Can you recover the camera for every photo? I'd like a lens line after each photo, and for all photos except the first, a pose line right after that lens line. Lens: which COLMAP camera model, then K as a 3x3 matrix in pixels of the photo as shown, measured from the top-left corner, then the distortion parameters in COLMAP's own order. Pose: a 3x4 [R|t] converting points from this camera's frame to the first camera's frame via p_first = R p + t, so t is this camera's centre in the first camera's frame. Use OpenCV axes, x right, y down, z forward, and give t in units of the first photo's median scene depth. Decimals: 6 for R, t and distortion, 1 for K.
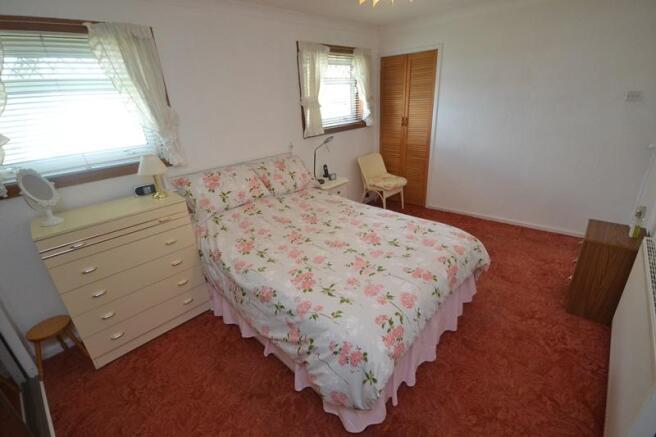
lens RADIAL K [[291.0, 0, 322.0], [0, 291.0, 219.8], [0, 0, 1]] dist [0.002930, -0.009158]
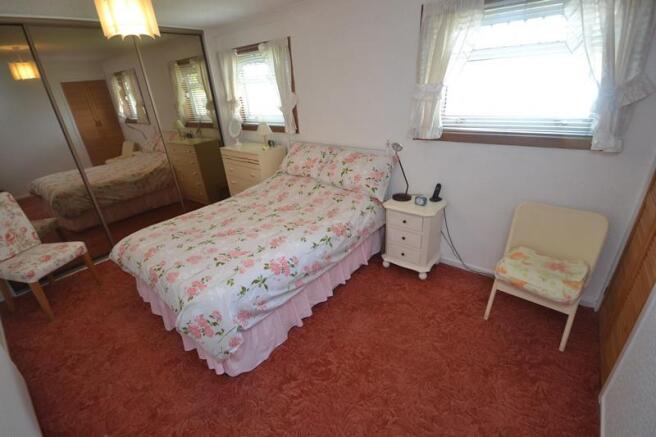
lens RADIAL K [[291.0, 0, 322.0], [0, 291.0, 219.8], [0, 0, 1]] dist [0.002930, -0.009158]
pose [[0.069366, 0.473674, -0.877965, 1.118131], [-0.327925, 0.842003, 0.428364, -0.562738], [0.942154, 0.258193, 0.213736, 1.070539]]
